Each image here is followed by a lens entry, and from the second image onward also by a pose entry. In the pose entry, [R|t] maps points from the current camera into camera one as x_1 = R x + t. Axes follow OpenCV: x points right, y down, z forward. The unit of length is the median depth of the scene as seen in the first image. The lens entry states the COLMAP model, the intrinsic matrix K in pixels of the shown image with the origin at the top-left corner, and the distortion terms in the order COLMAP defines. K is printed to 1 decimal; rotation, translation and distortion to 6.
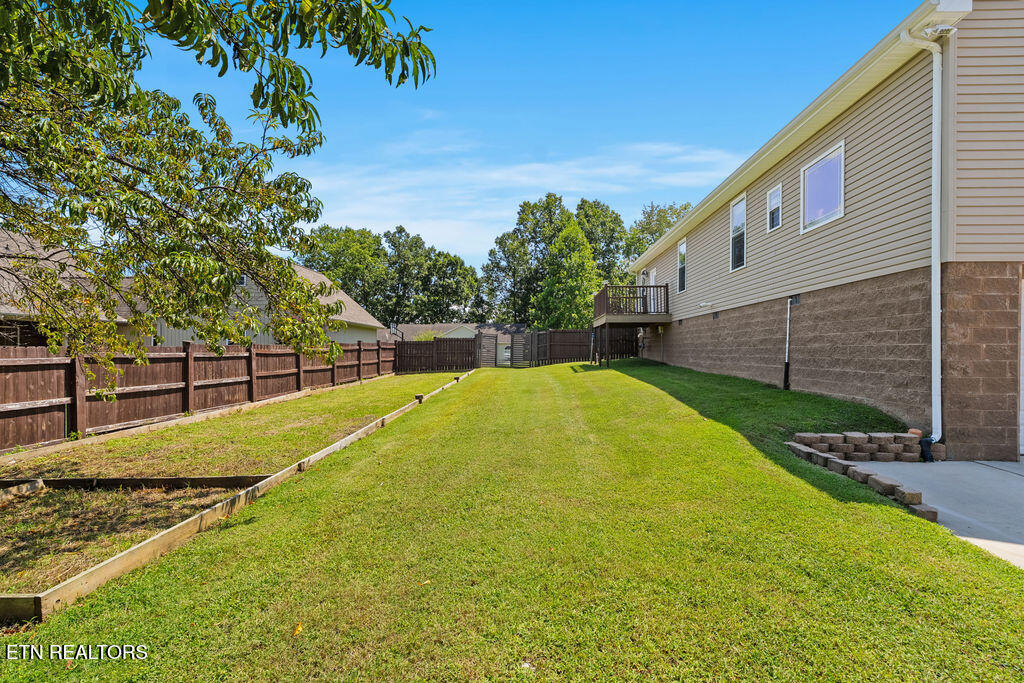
lens RADIAL K [[470.9, 0, 510.6], [0, 470.9, 352.2], [0, 0, 1]] dist [-0.003271, -0.000678]
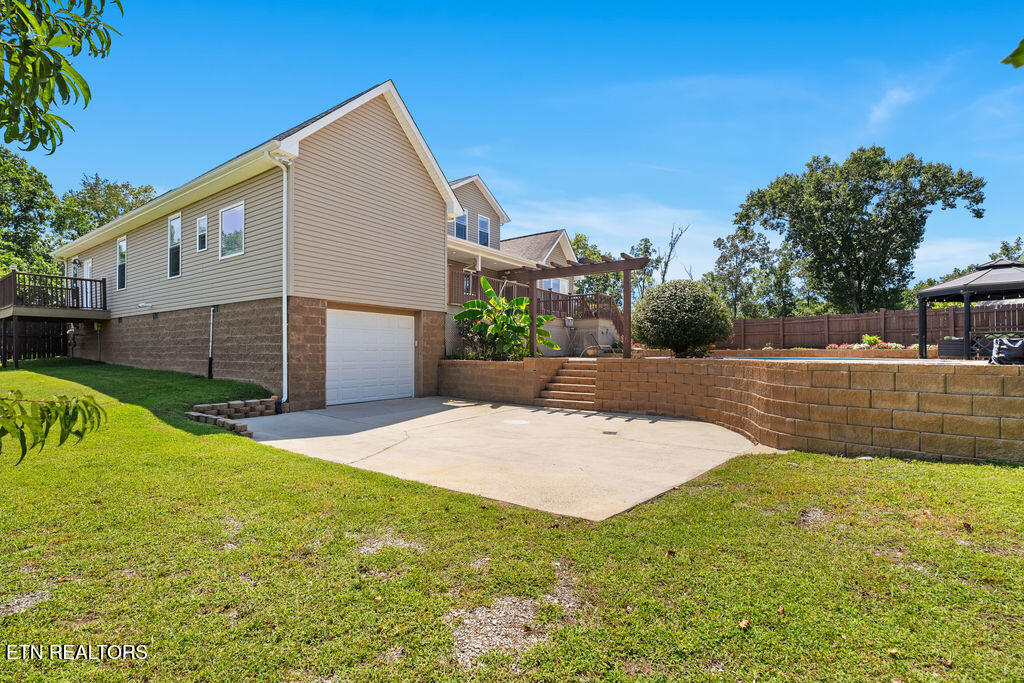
lens RADIAL K [[470.9, 0, 510.6], [0, 470.9, 352.2], [0, 0, 1]] dist [-0.003271, -0.000678]
pose [[0.537456, -0.000879, 0.843292, -0.044533], [0.001522, 0.999999, 0.000072, 0.007721], [-0.843291, 0.001245, 0.537456, -0.329655]]
